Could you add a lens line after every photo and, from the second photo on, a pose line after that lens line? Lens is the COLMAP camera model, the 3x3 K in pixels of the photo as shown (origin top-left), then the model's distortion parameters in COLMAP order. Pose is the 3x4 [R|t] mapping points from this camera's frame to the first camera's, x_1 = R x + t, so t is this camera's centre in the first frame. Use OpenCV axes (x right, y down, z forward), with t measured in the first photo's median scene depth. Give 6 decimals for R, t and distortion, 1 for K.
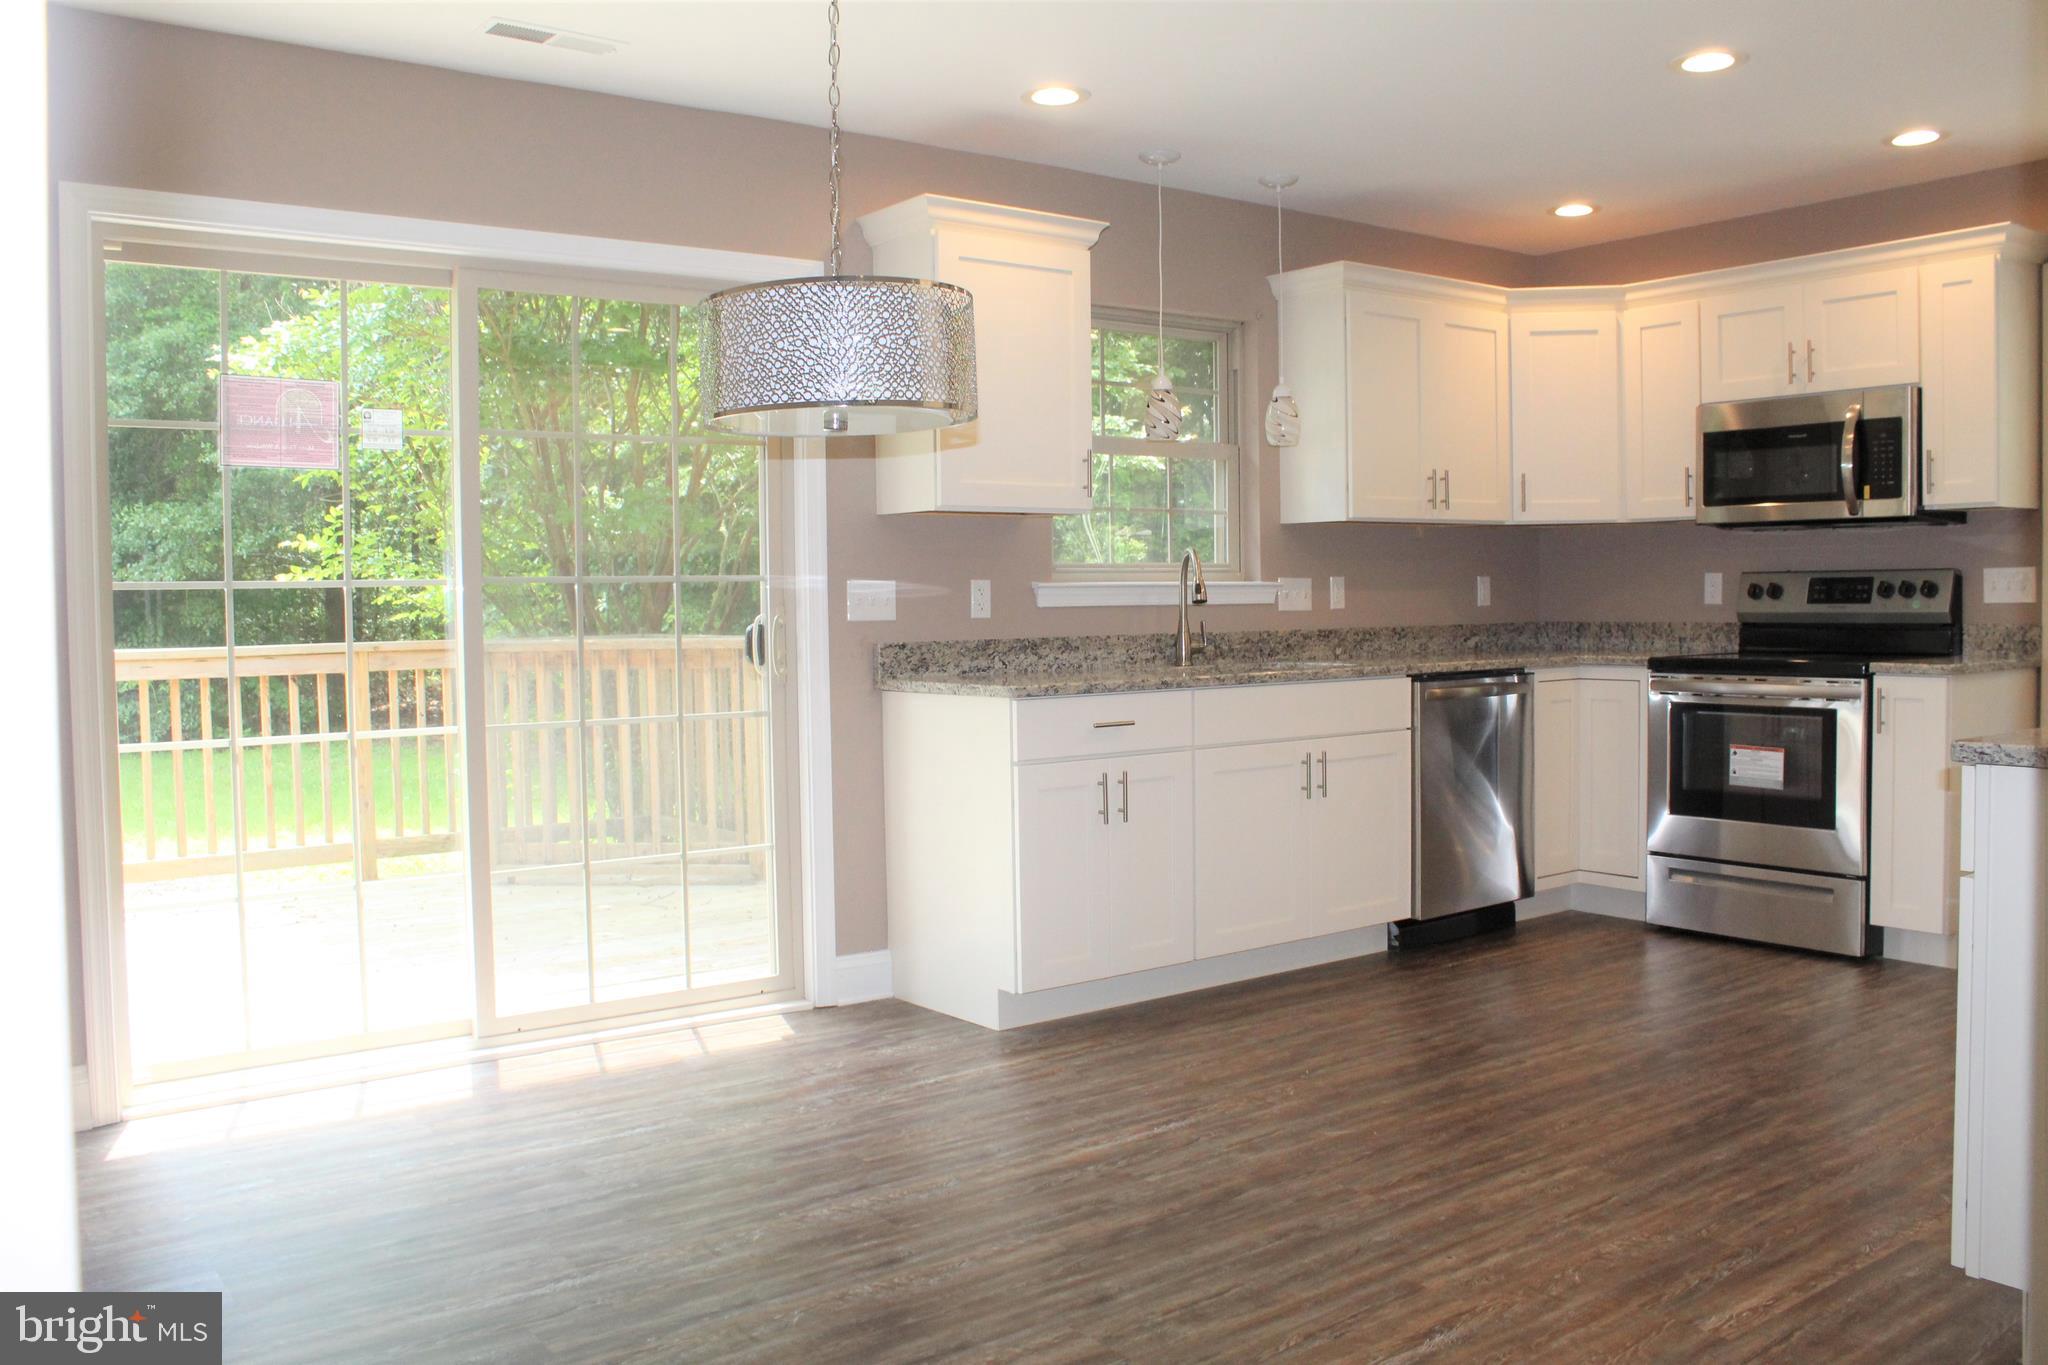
lens RADIAL K [[1709.7, 0, 1024.0], [0, 1709.7, 682.5], [0, 0, 1]] dist [-0.178567, 0.172978]
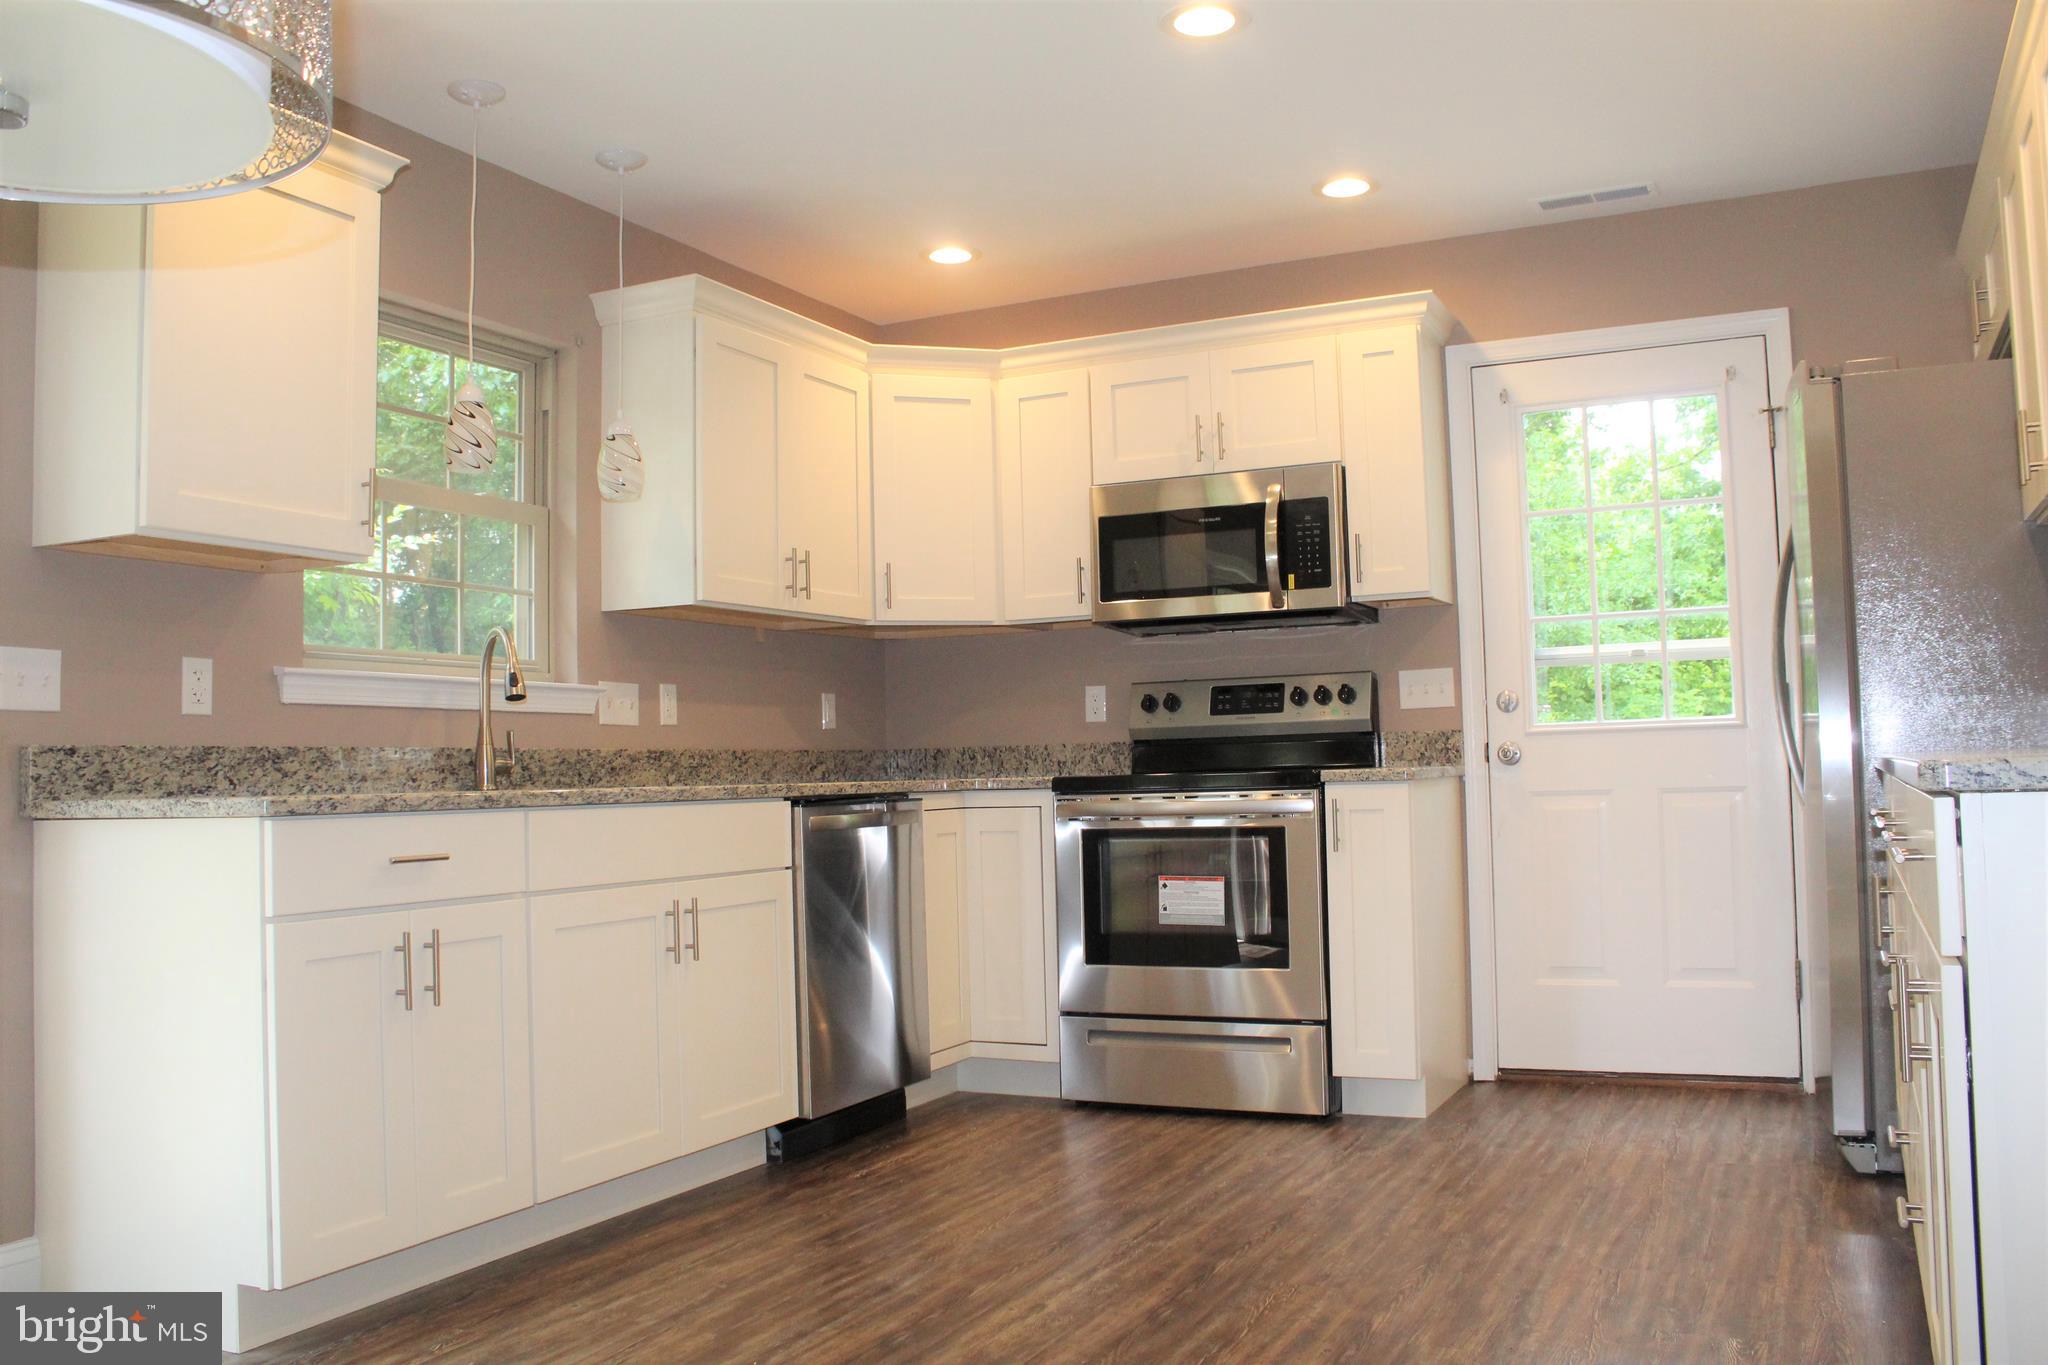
lens RADIAL K [[1709.7, 0, 1024.0], [0, 1709.7, 682.5], [0, 0, 1]] dist [-0.178567, 0.172978]
pose [[0.888707, 0.016532, 0.458177, -0.032007], [0.035291, 0.993918, -0.104316, 0.027510], [-0.457115, 0.108876, 0.882718, 0.259115]]
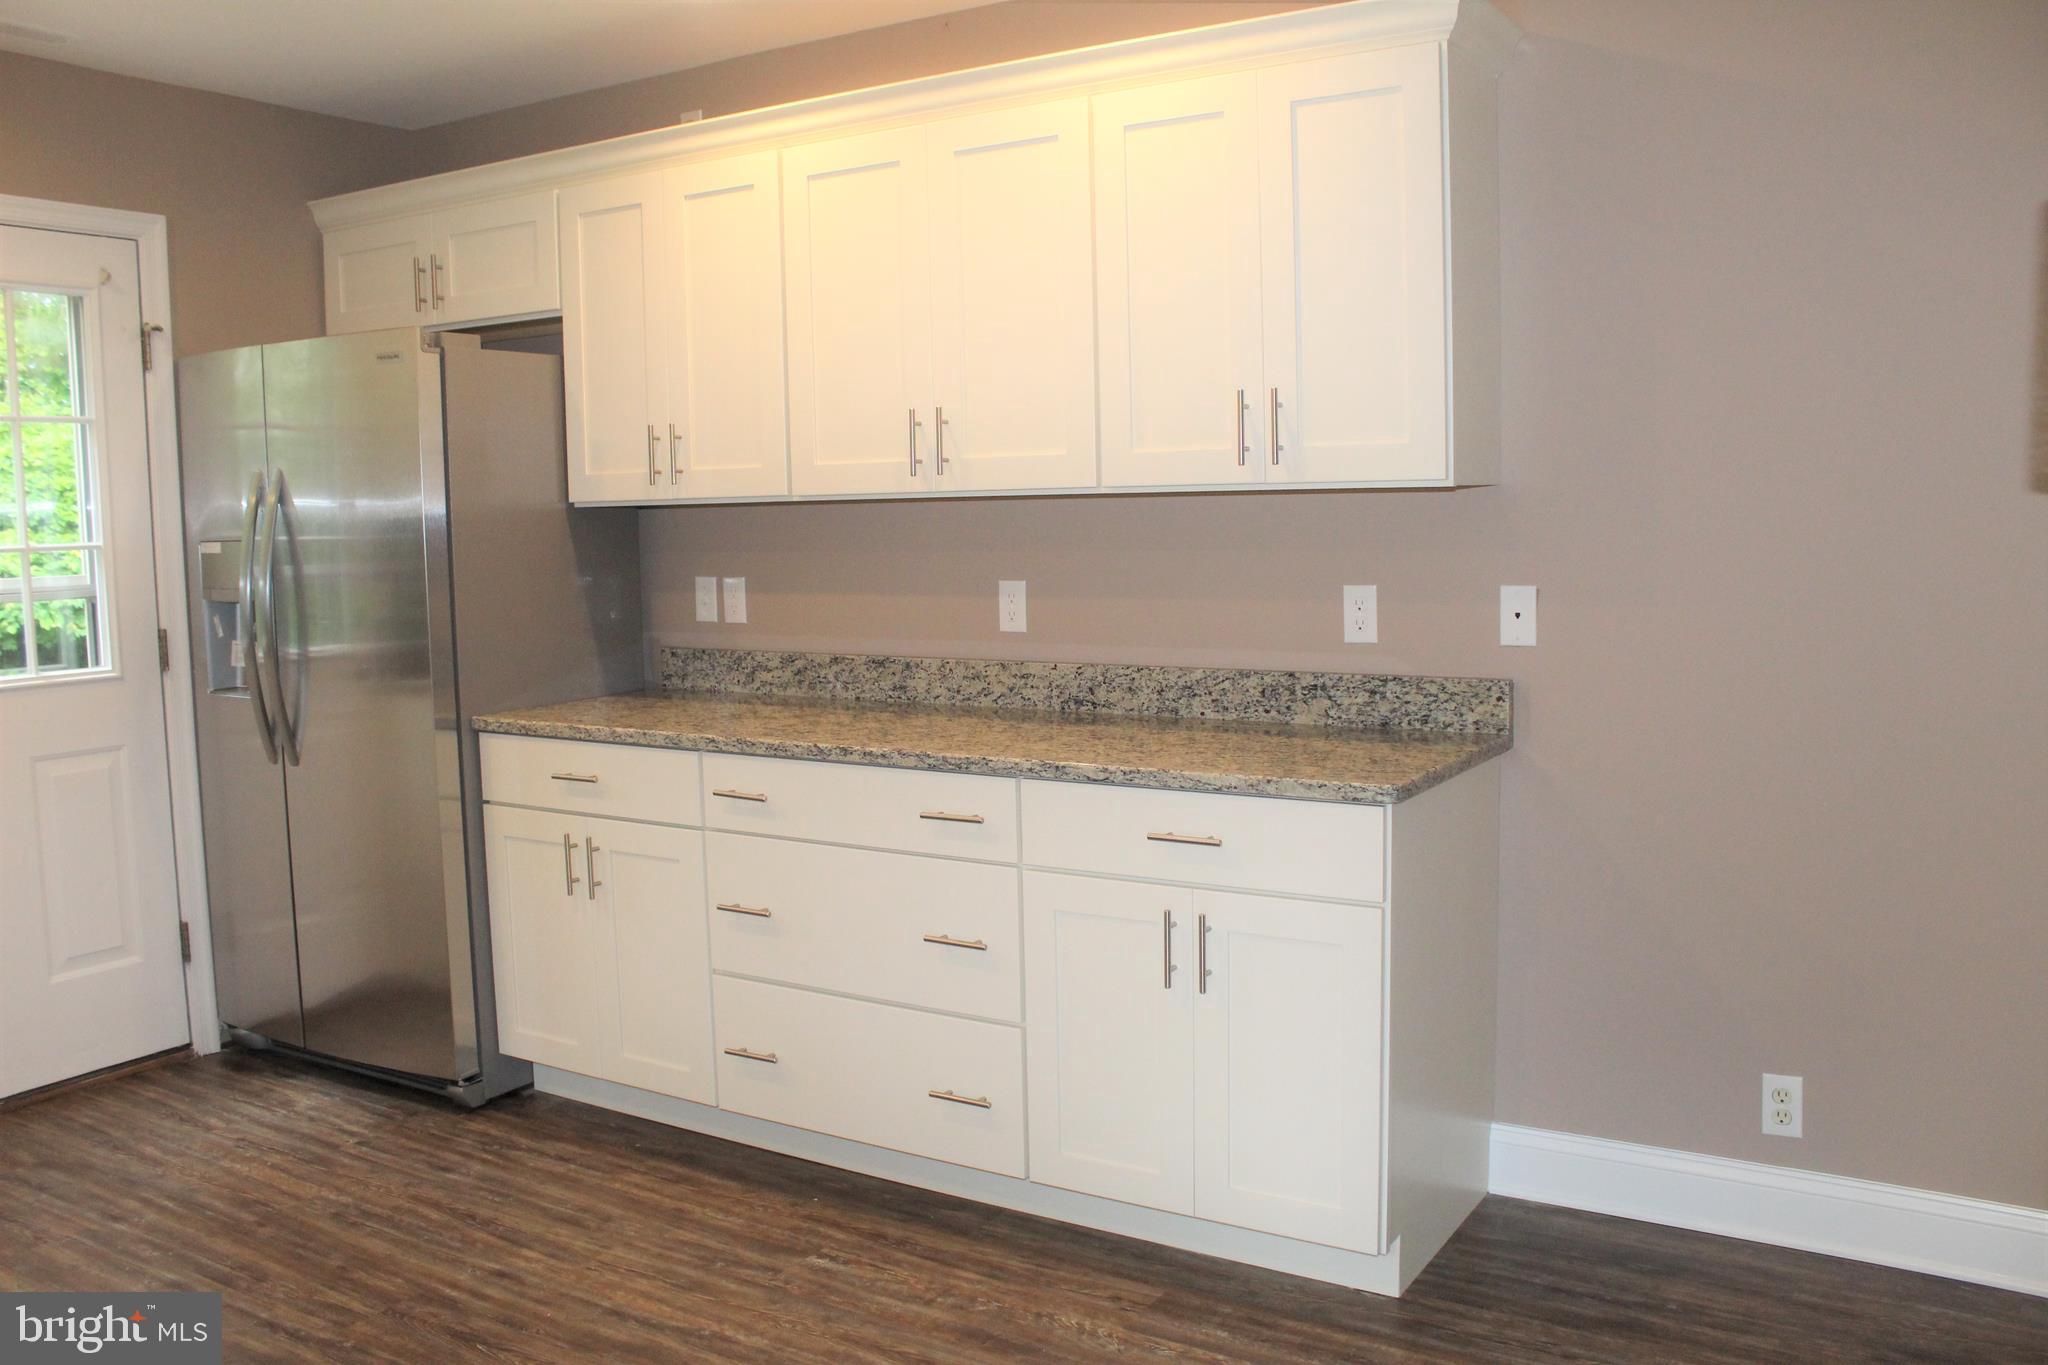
lens RADIAL K [[1709.7, 0, 1024.0], [0, 1709.7, 682.5], [0, 0, 1]] dist [-0.178567, 0.172978]
pose [[-0.358493, -0.073960, 0.930598, -0.168748], [0.071838, 0.991715, 0.106491, -0.075022], [-0.930764, 0.105029, -0.350210, 0.723525]]
